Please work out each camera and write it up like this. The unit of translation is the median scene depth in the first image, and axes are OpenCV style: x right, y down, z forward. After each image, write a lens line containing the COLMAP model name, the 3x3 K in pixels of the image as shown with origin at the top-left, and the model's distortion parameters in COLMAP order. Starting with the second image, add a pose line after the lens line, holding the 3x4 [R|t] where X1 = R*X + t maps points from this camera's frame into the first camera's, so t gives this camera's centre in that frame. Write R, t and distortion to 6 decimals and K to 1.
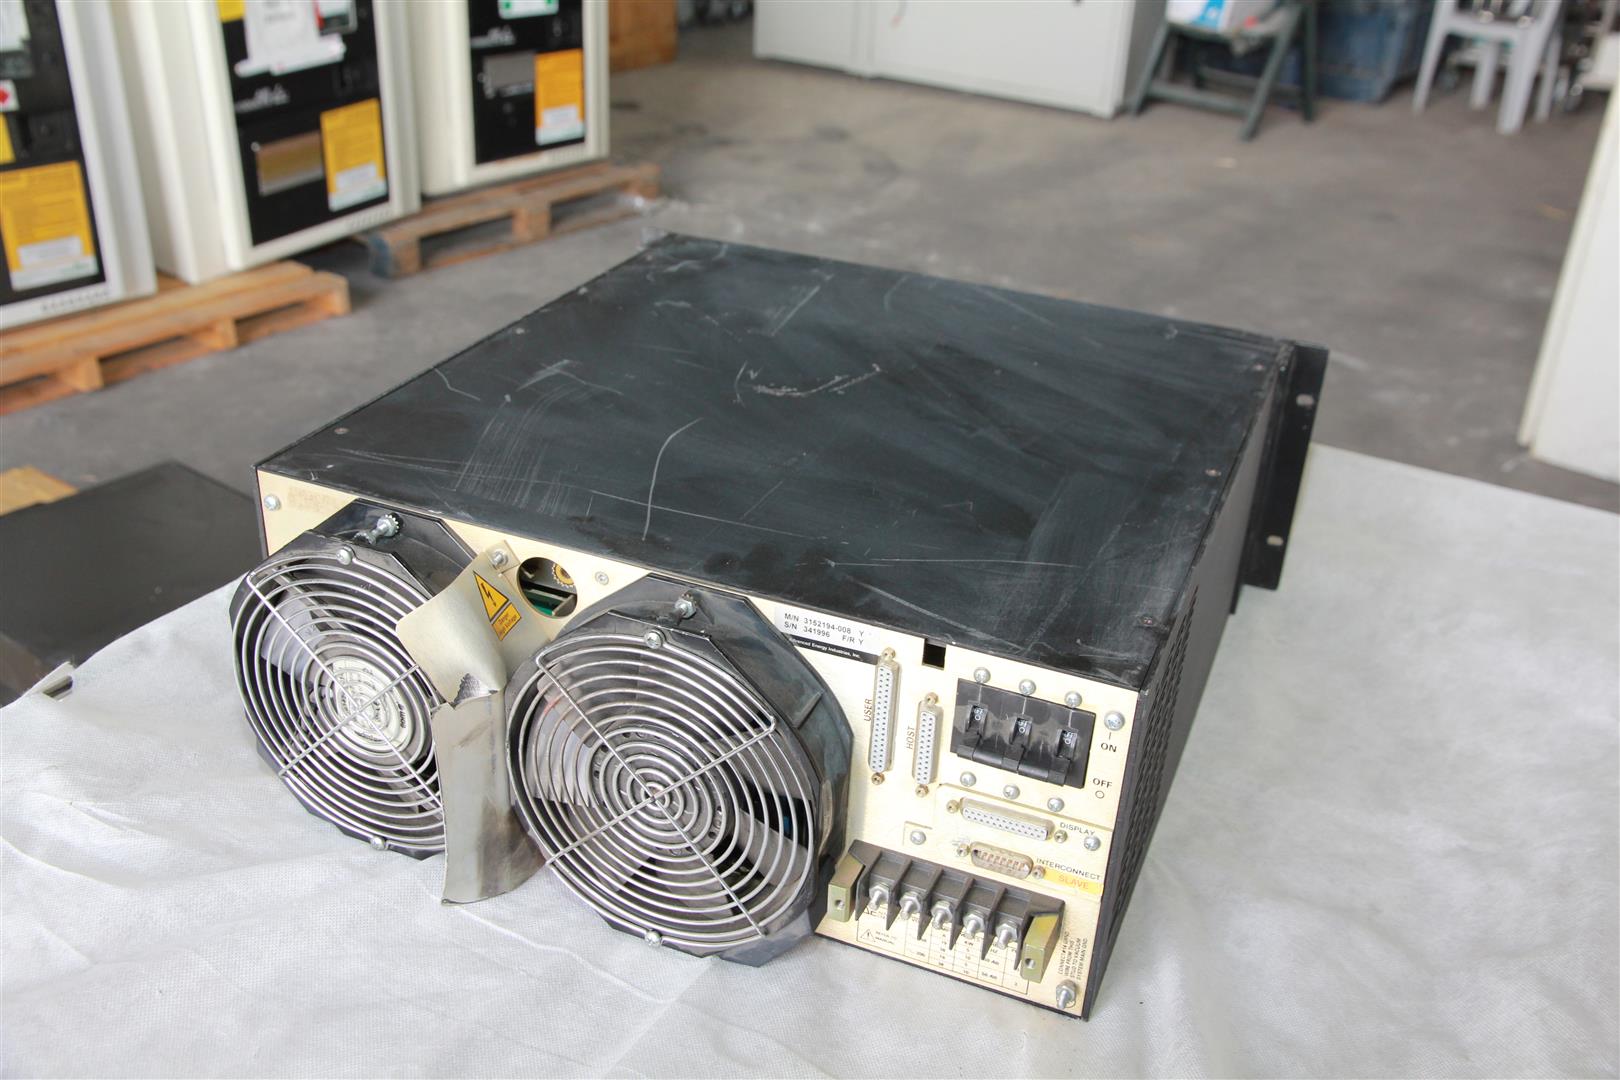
lens RADIAL K [[1562.0, 0, 789.1], [0, 1562.0, 543.4], [0, 0, 1]] dist [0.000217, 0.012295]
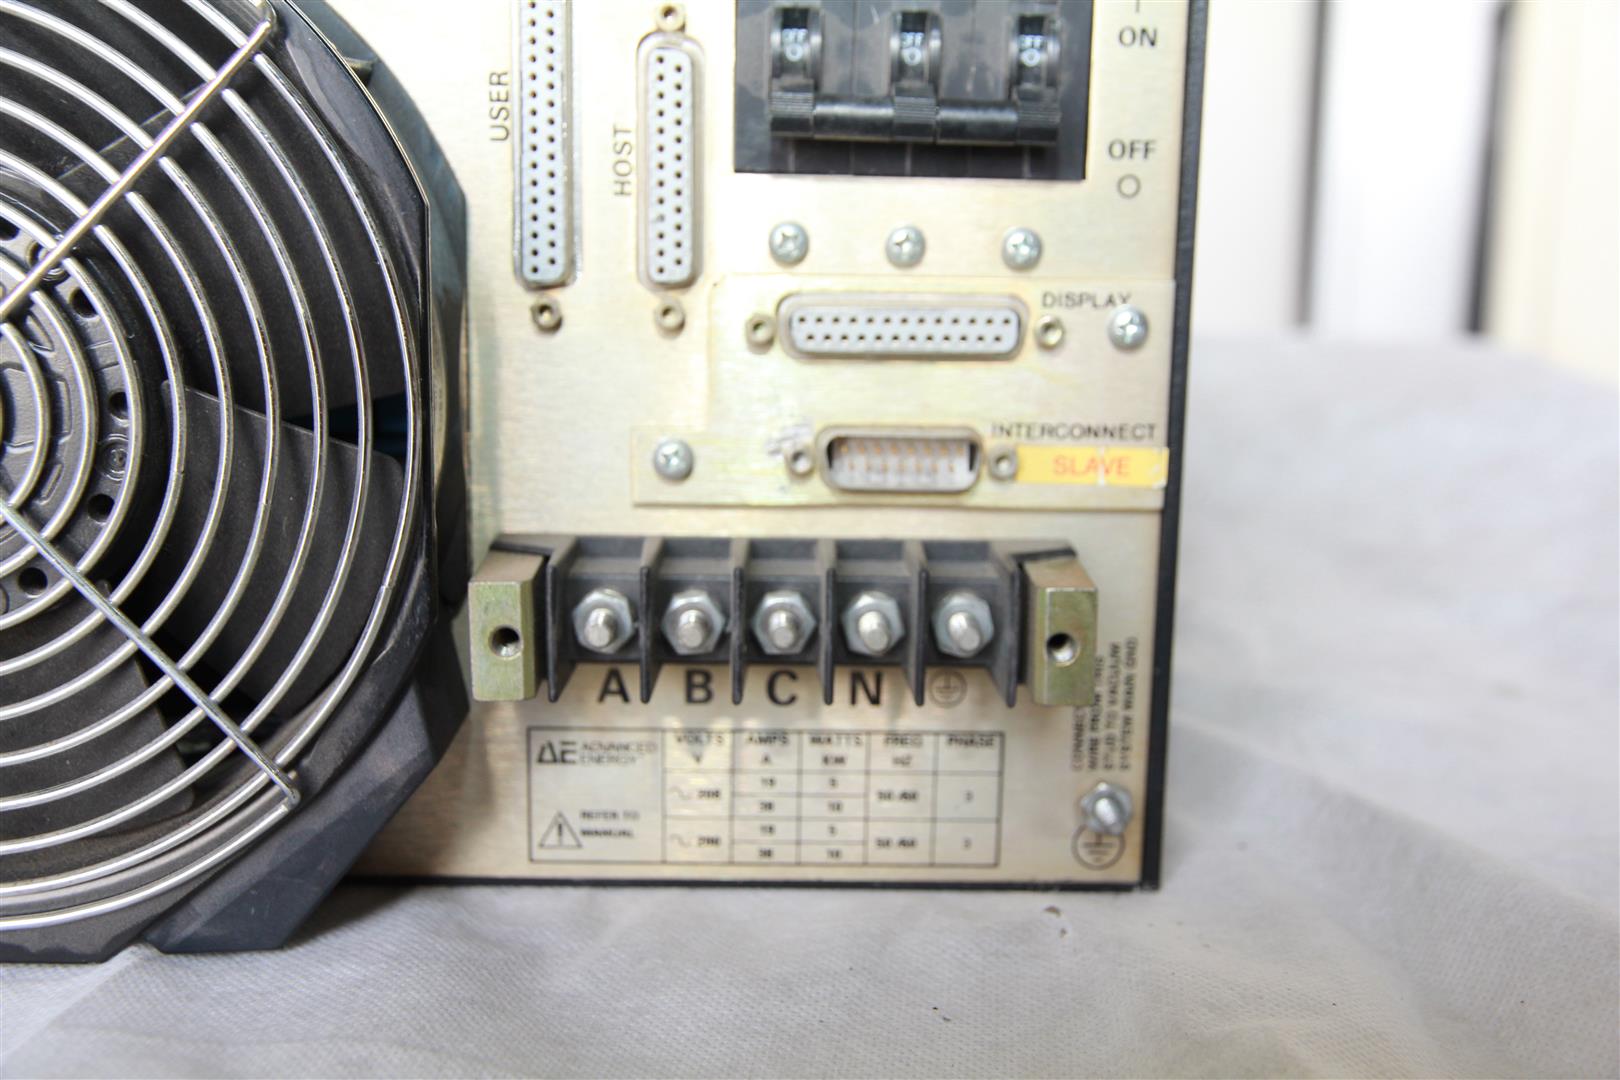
lens RADIAL K [[2069.6, 0, 836.8], [0, 2069.6, 534.0], [0, 0, 1]] dist [0.006320, -0.009685]
pose [[0.914748, -0.105487, 0.390011, -0.077109], [0.208763, 0.949872, -0.232727, 0.320340], [-0.345911, 0.294306, 0.890915, 0.526578]]
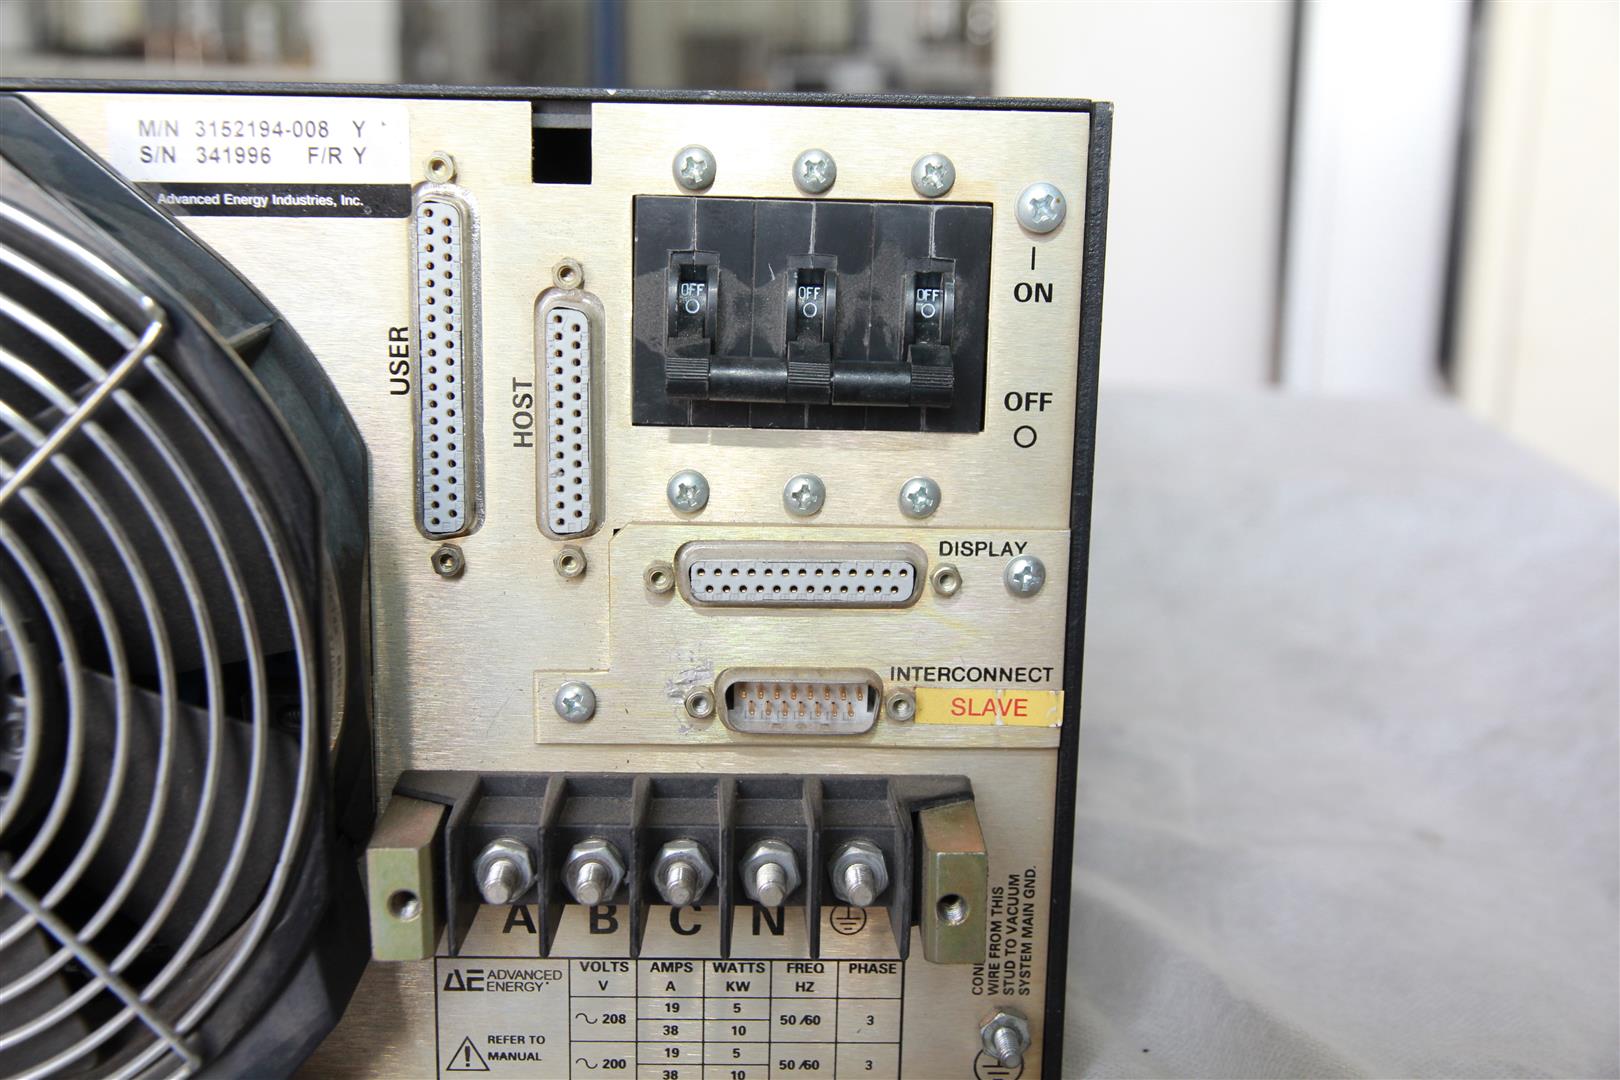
lens RADIAL K [[2079.5, 0, 810.0], [0, 2079.5, 540.0], [0, 0, 1]] dist [0.033315, 0.066467]
pose [[0.915710, -0.117096, 0.384400, -0.055327], [0.207943, 0.956643, -0.203945, 0.257990], [-0.343853, 0.266688, 0.900357, 0.492816]]
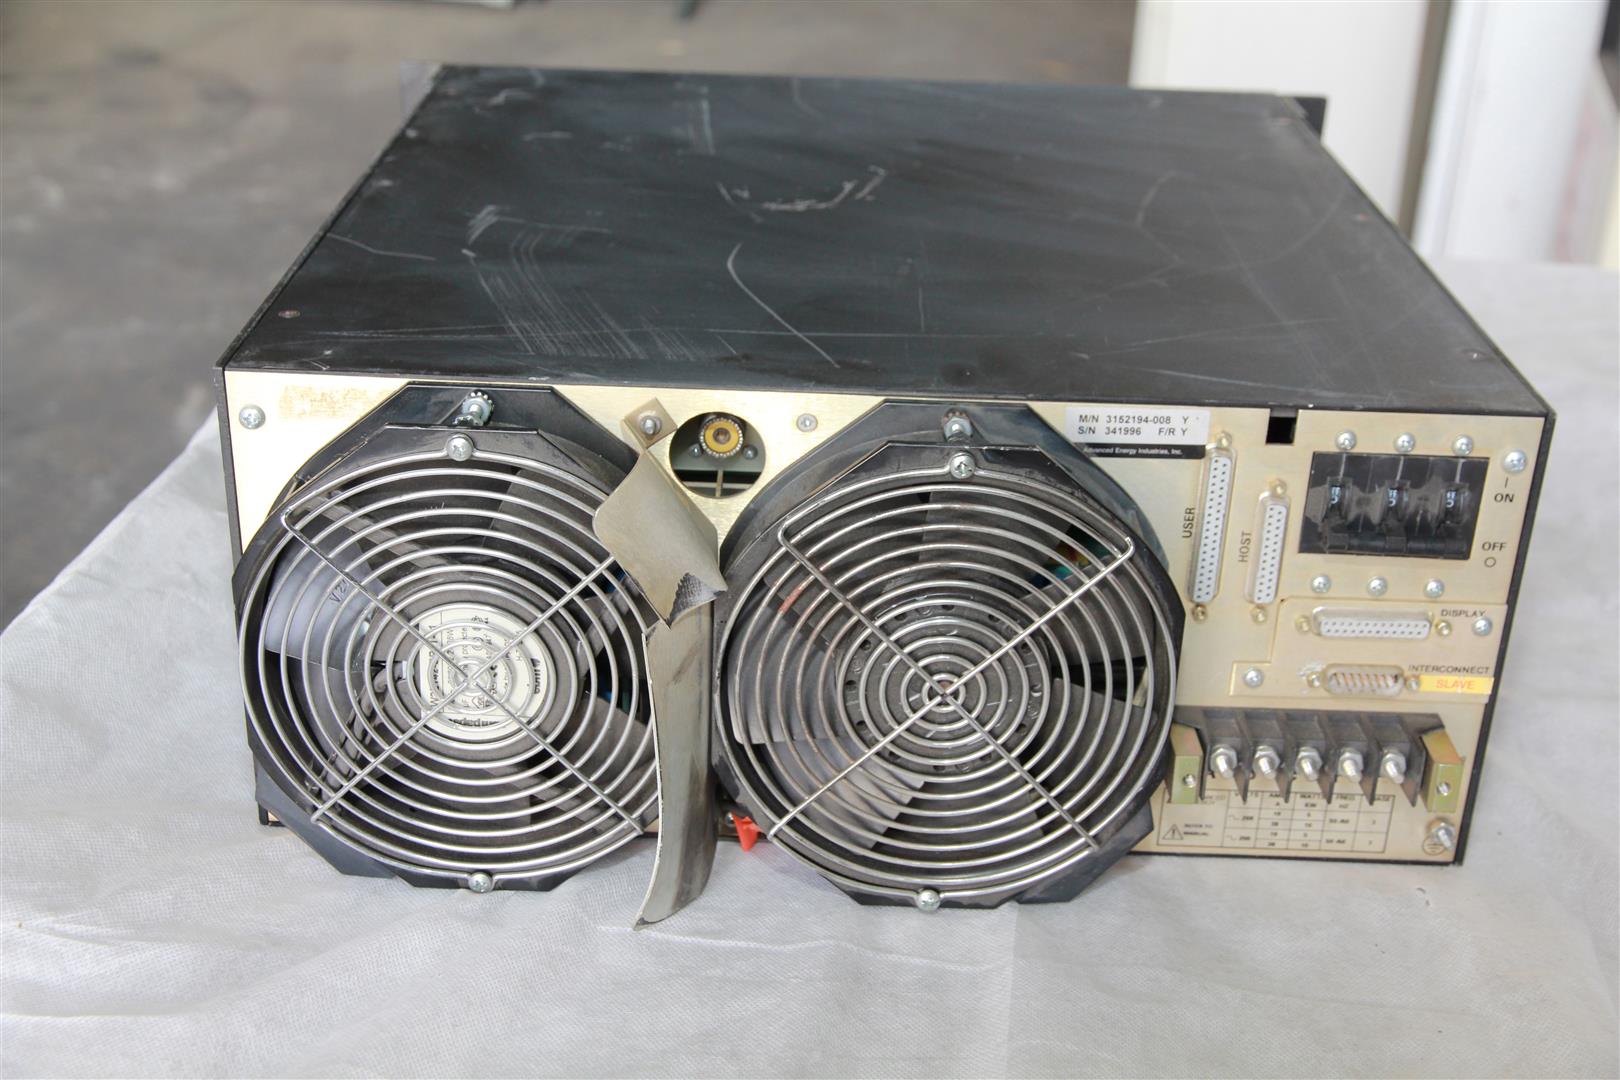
lens RADIAL K [[2079.5, 0, 810.0], [0, 2079.5, 540.0], [0, 0, 1]] dist [0.033315, 0.066467]
pose [[0.924276, -0.174496, 0.339508, -0.454879], [0.184384, 0.982849, 0.003187, 0.072701], [-0.334241, 0.059654, 0.940598, 0.078854]]
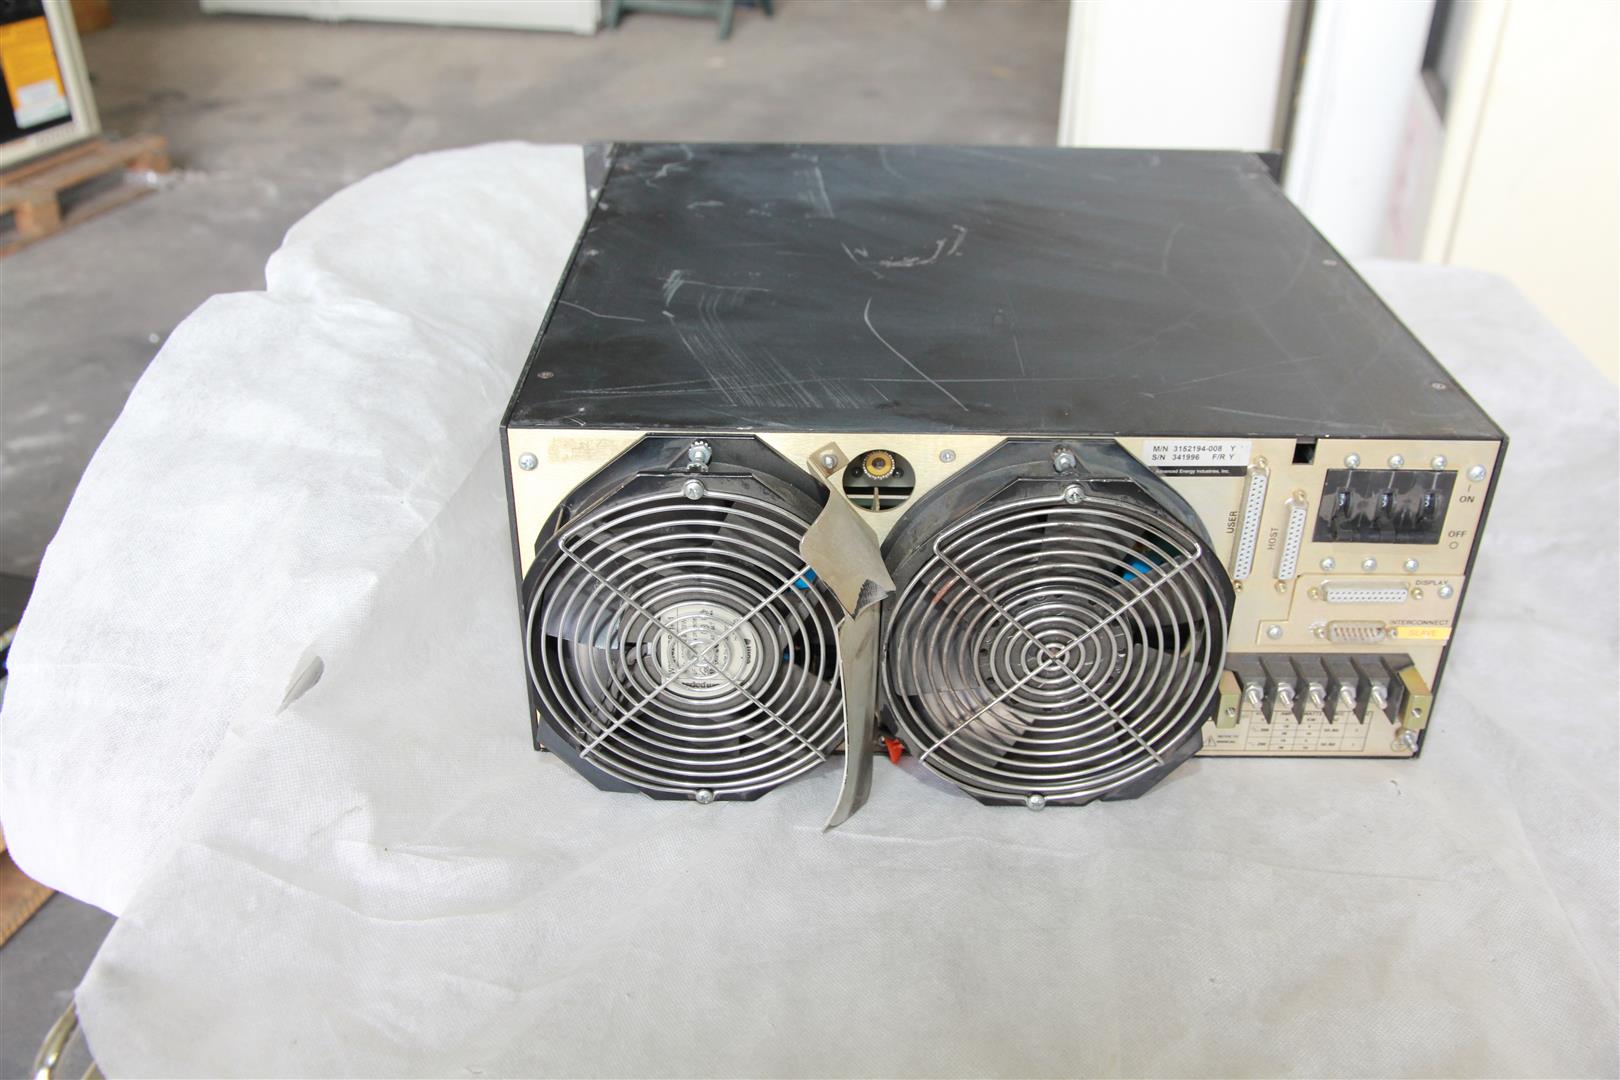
lens RADIAL K [[1514.1, 0, 816.1], [0, 1514.1, 543.9], [0, 0, 1]] dist [-0.066051, 0.186869]
pose [[0.919220, -0.224556, 0.323433, -0.504755], [0.207073, 0.974362, 0.087973, -0.023920], [-0.334896, -0.013892, 0.942153, 0.137388]]
